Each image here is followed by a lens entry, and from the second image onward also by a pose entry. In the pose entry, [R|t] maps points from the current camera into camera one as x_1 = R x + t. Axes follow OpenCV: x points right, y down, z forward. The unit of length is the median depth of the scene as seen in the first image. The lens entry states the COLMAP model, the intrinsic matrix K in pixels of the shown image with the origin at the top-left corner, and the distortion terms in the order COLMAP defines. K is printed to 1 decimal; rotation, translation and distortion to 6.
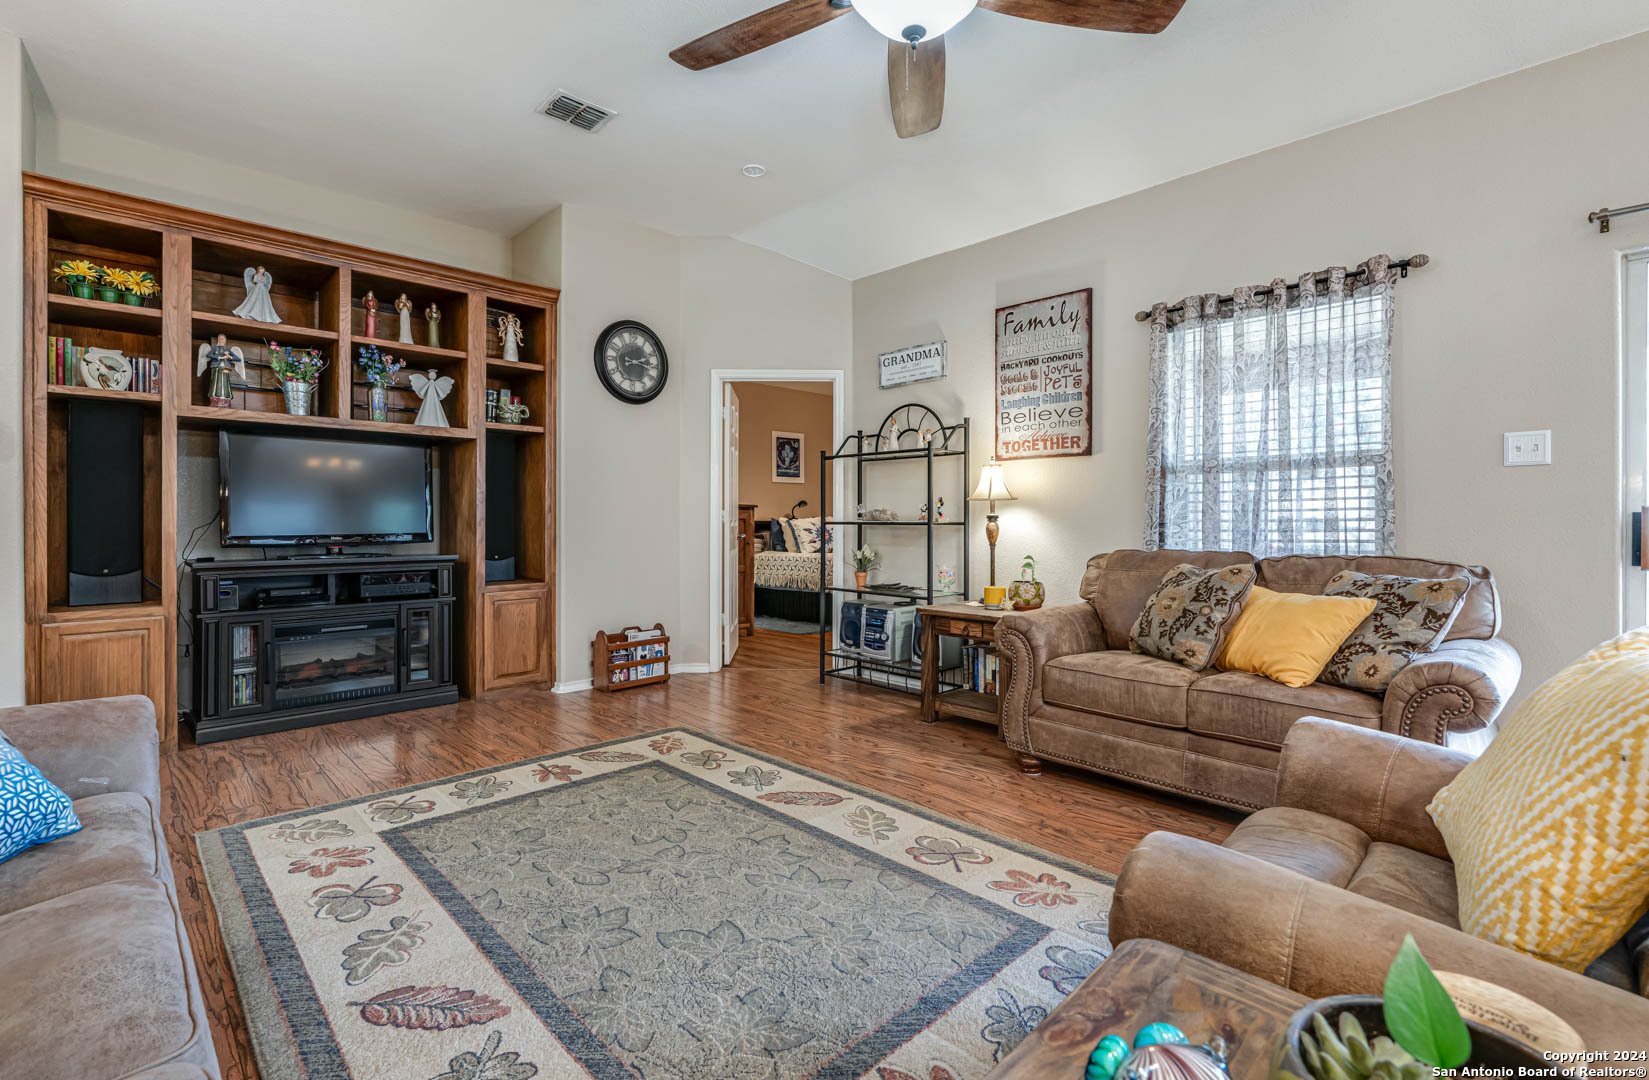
lens RADIAL K [[752.3, 0, 801.8], [0, 752.3, 505.0], [0, 0, 1]] dist [-0.016457, 0.004129]
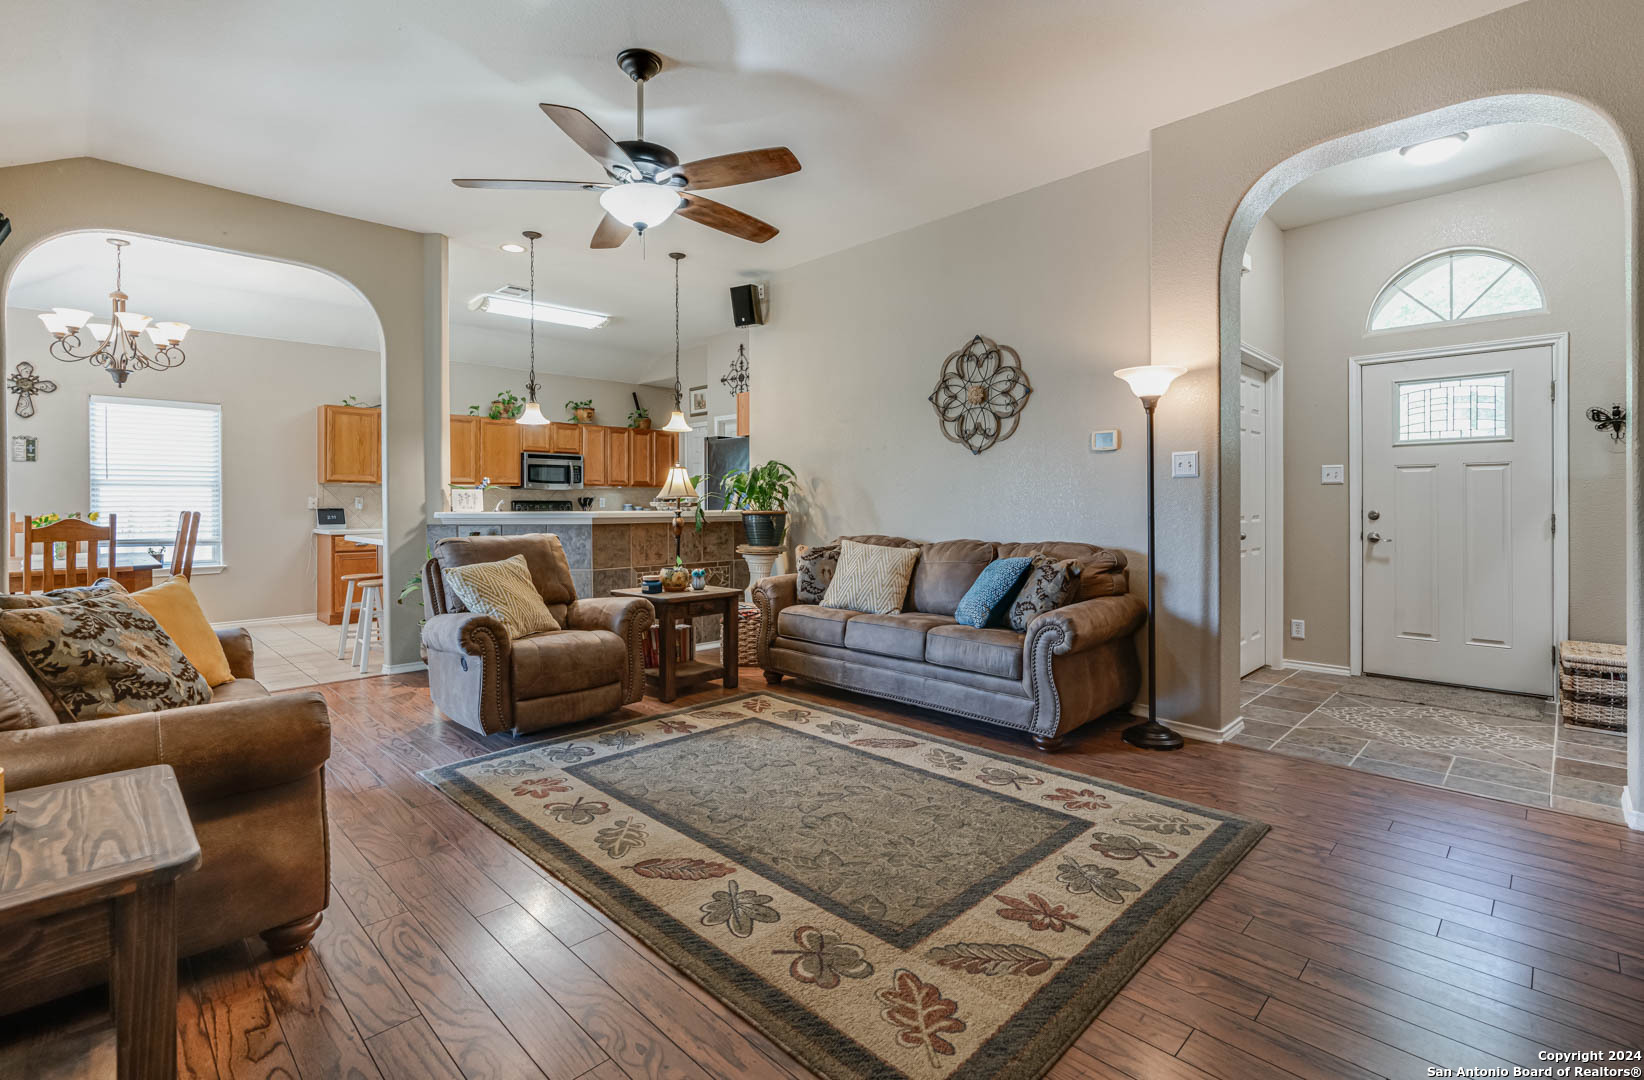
lens RADIAL K [[750.0, 0, 799.4], [0, 750.0, 505.1], [0, 0, 1]] dist [-0.016457, 0.004129]
pose [[-0.999864, 0.003198, -0.016192, -0.099982], [0.003519, 0.999797, -0.019855, 0.005377], [0.016125, -0.019910, -0.999672, 1.554134]]
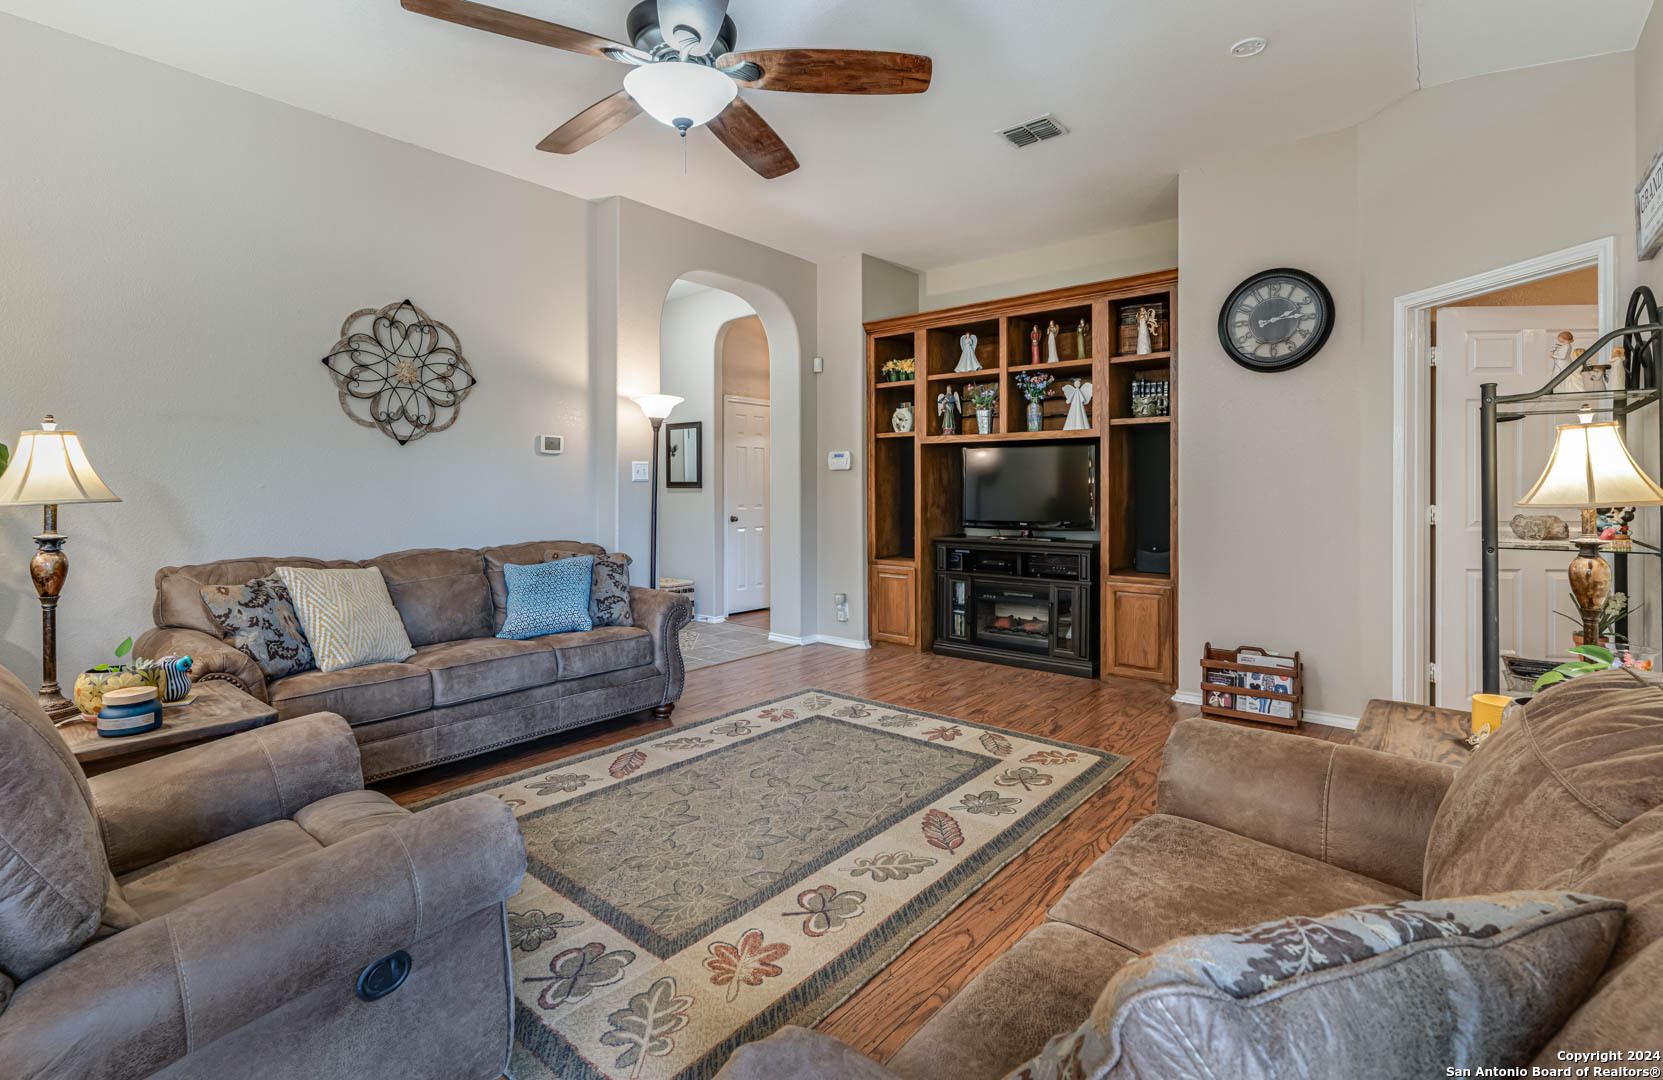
lens RADIAL K [[758.6, 0, 825.0], [0, 758.6, 497.5], [0, 0, 1]] dist [0.000921, 0.000225]
pose [[0.104307, 0.015069, -0.994431, 0.791552], [0.025909, 0.999505, 0.017863, -0.042528], [0.994208, -0.027628, 0.103865, 0.648568]]
